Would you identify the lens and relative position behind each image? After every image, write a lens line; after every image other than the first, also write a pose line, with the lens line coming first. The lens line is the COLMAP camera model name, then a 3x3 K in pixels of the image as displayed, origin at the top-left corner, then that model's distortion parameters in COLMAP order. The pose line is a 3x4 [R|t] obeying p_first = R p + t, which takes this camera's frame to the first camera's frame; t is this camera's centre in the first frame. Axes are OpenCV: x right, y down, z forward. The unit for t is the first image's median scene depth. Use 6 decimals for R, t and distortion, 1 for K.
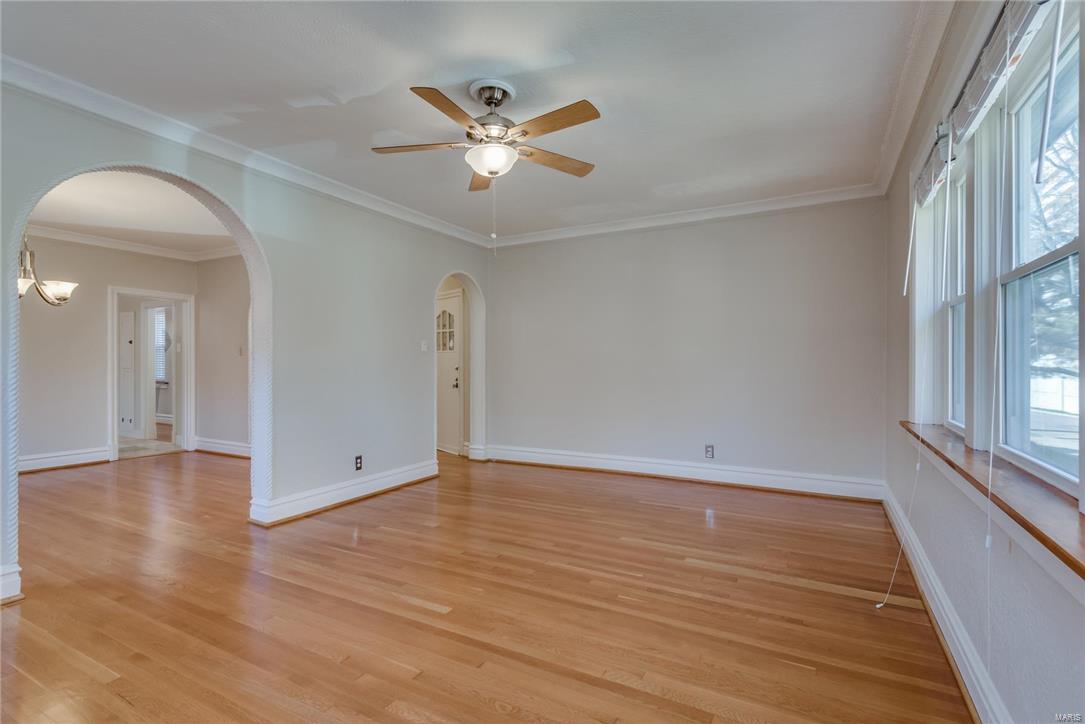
lens RADIAL K [[508.7, 0, 542.5], [0, 508.7, 366.2], [0, 0, 1]] dist [-0.000514, -0.000016]
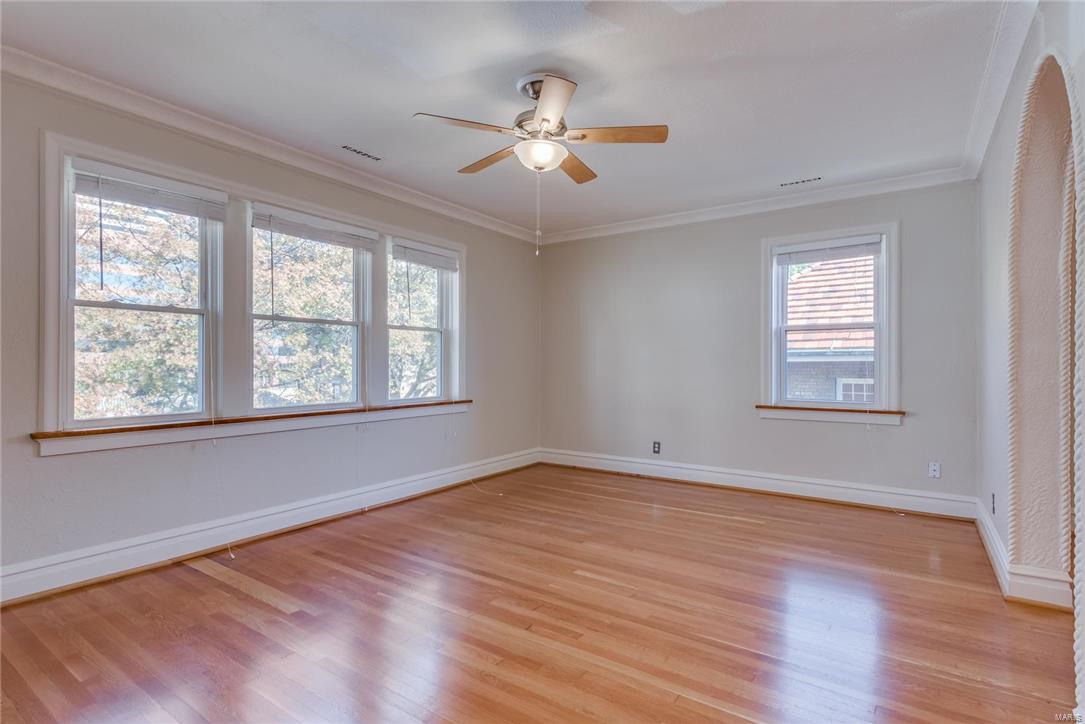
lens RADIAL K [[536.8, 0, 546.6], [0, 536.8, 355.9], [0, 0, 1]] dist [0.005512, 0.000071]
pose [[-0.995268, -0.003048, 0.097116, -0.211303], [-0.003432, 0.999987, -0.003779, -0.017926], [-0.097103, -0.004094, -0.995266, 2.026259]]
